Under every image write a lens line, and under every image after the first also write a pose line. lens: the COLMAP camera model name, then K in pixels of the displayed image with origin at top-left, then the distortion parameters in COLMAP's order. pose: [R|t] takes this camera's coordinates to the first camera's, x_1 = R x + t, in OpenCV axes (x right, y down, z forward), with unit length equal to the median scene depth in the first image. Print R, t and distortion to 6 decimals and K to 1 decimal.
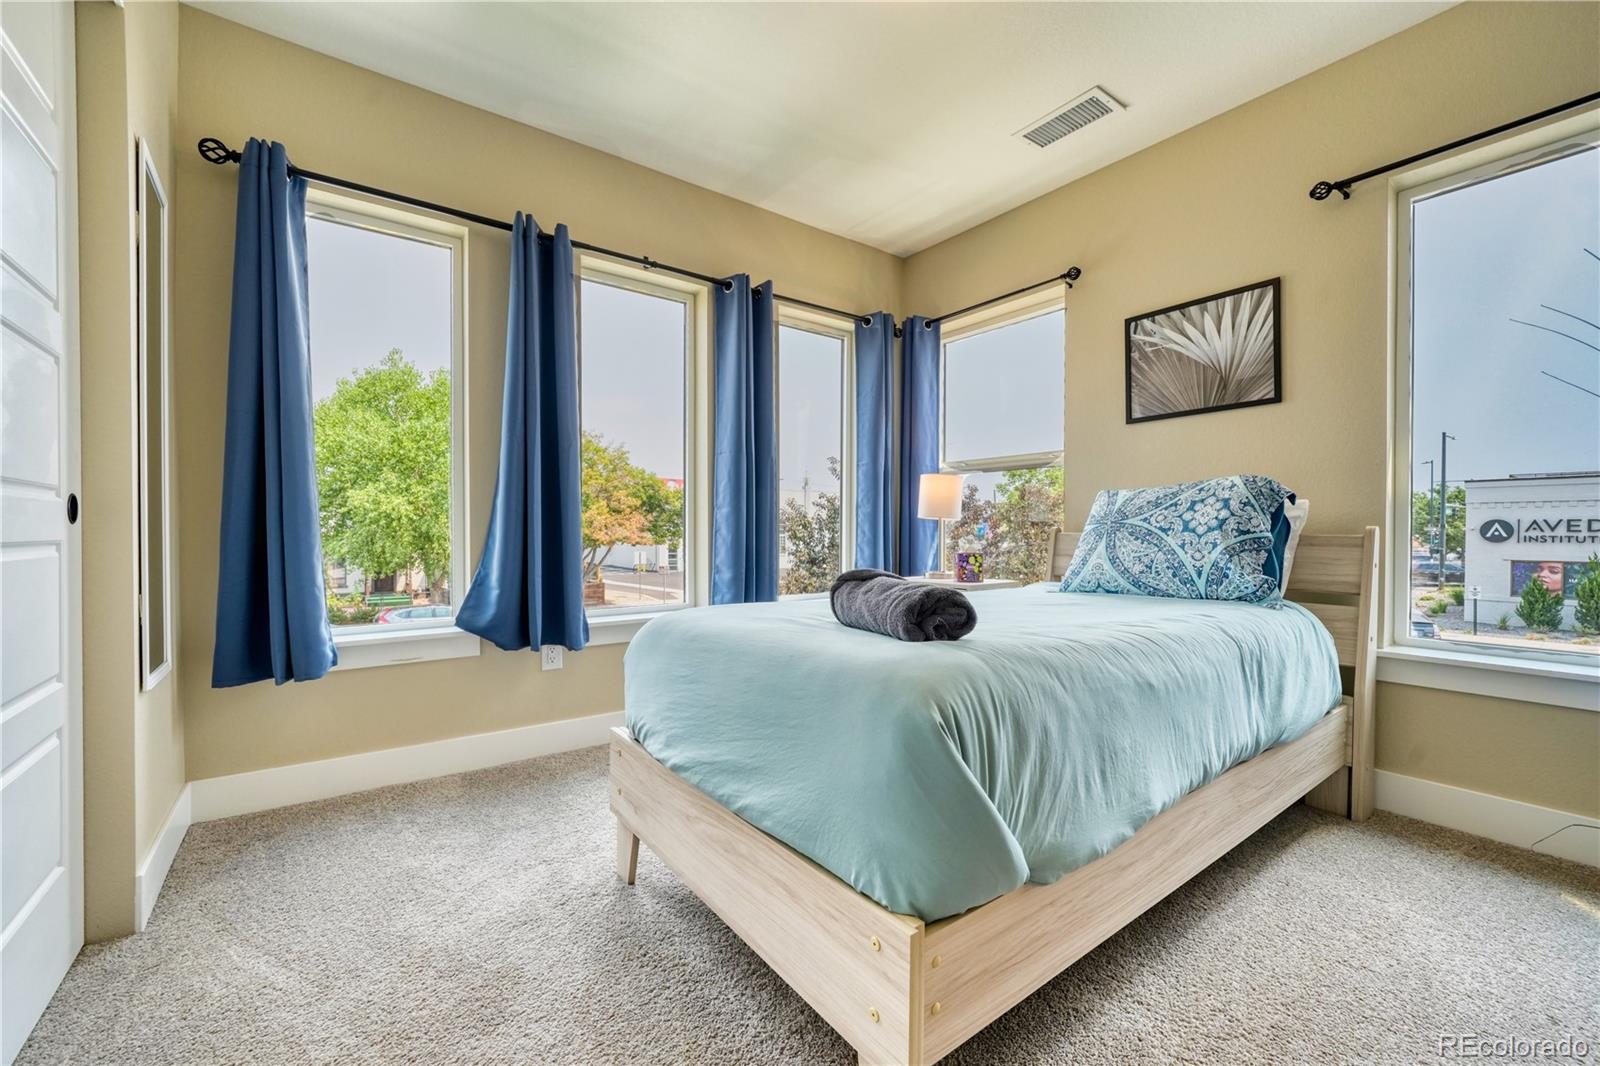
lens RADIAL K [[630.6, 0, 796.6], [0, 630.6, 537.2], [0, 0, 1]] dist [-0.007288, 0.000348]
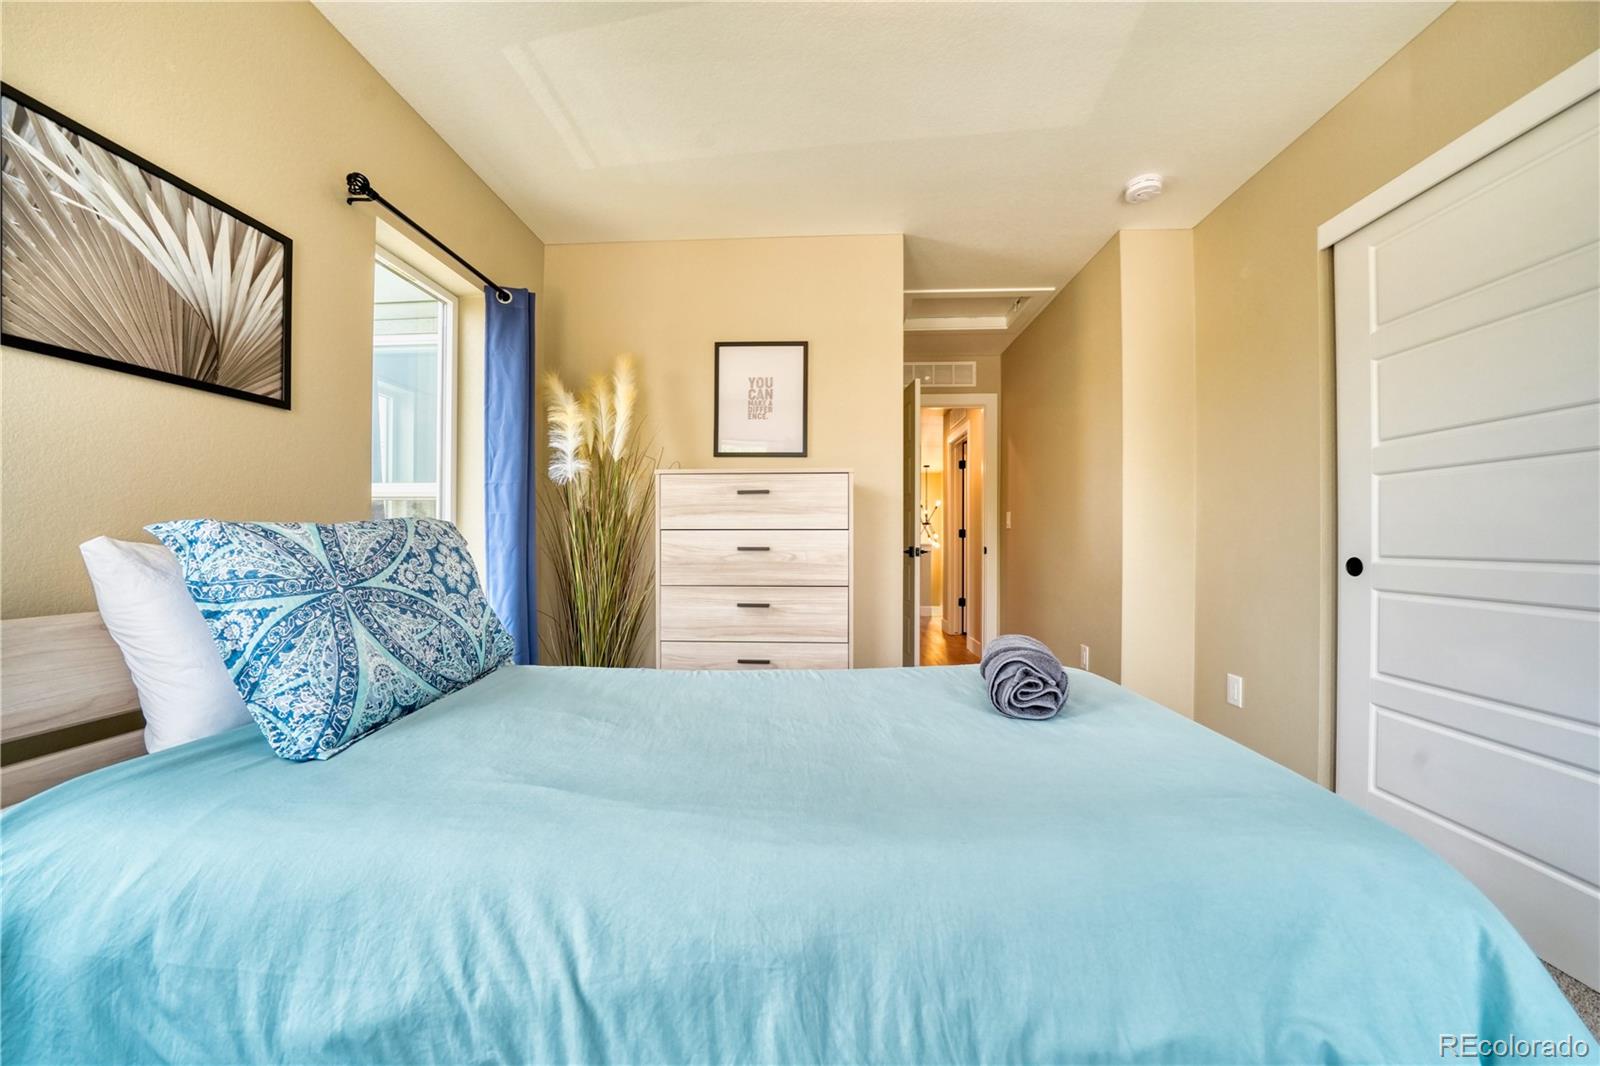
lens RADIAL K [[554.7, 0, 793.5], [0, 554.7, 536.4], [0, 0, 1]] dist [-0.023282, 0.002018]
pose [[-0.756893, 0.000243, 0.653539, -0.090213], [0.002053, 0.999996, 0.002005, -0.066928], [-0.653536, 0.002859, -0.756890, 1.095119]]
